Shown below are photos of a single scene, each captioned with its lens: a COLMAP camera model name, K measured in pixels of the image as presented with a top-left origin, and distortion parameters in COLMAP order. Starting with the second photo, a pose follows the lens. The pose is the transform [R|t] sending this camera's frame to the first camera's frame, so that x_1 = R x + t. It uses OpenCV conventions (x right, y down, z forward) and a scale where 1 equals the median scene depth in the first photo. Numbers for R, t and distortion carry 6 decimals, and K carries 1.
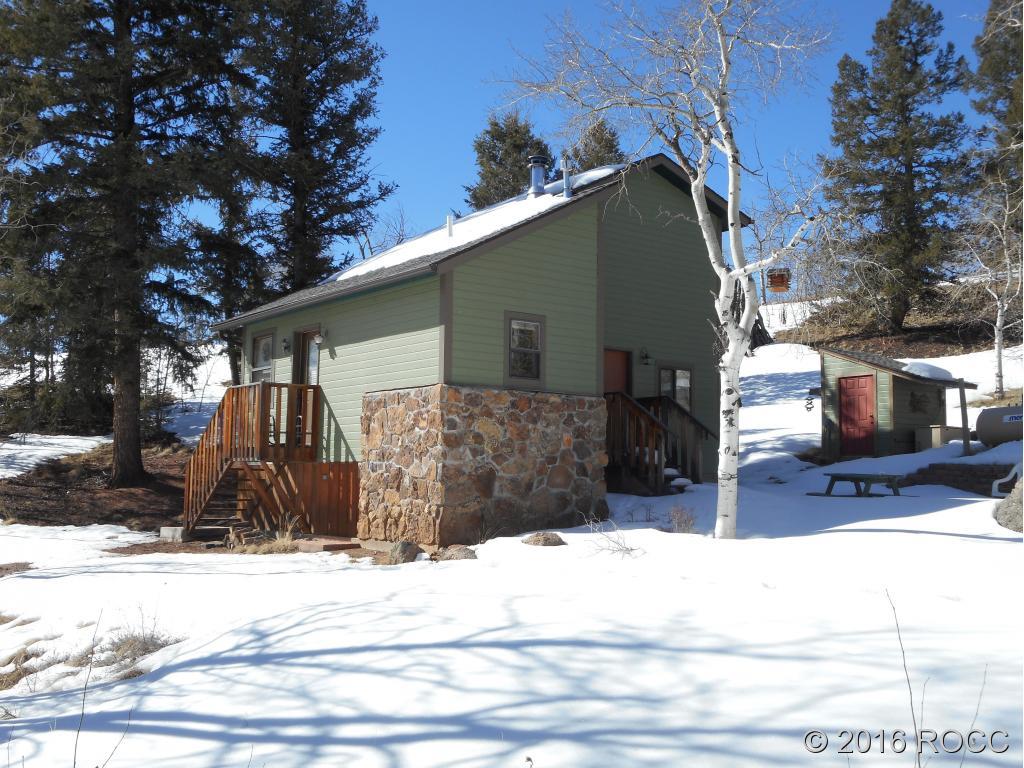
lens RADIAL K [[1153.7, 0, 512.0], [0, 1153.7, 384.0], [0, 0, 1]] dist [-0.020220, -0.022258]
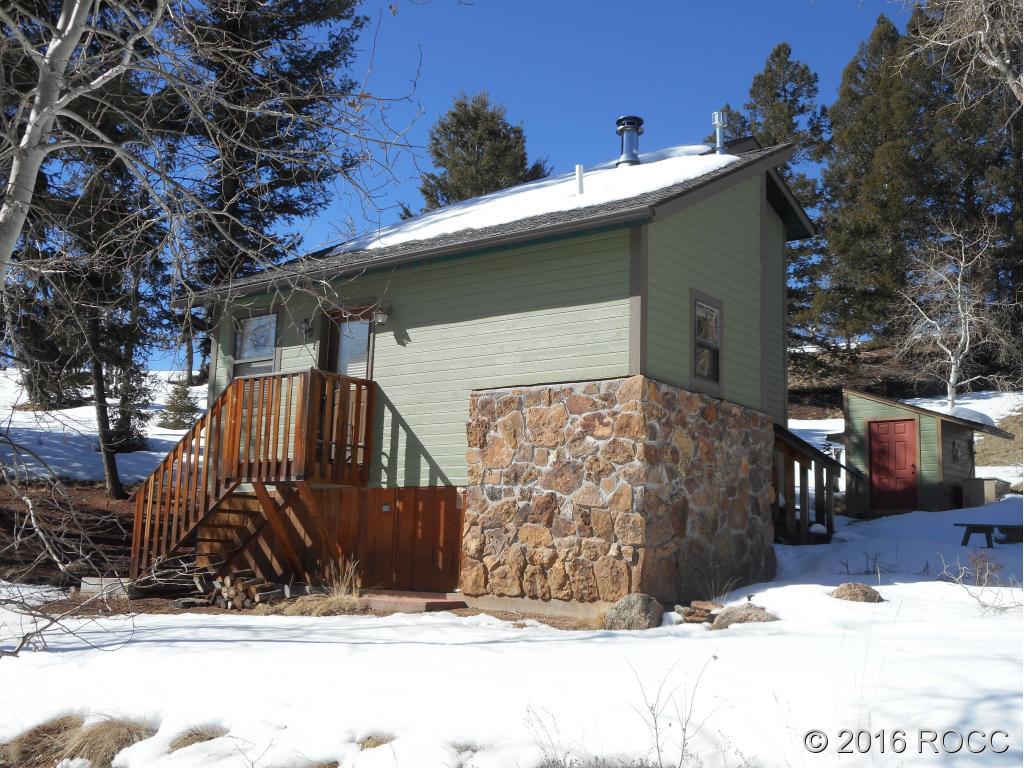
lens RADIAL K [[1153.7, 0, 512.0], [0, 1153.7, 384.0], [0, 0, 1]] dist [-0.020220, -0.022258]
pose [[0.962390, 0.060083, 0.264946, -0.301396], [-0.043328, 0.996700, -0.068641, 0.053140], [-0.268196, 0.054580, 0.961817, 0.305969]]
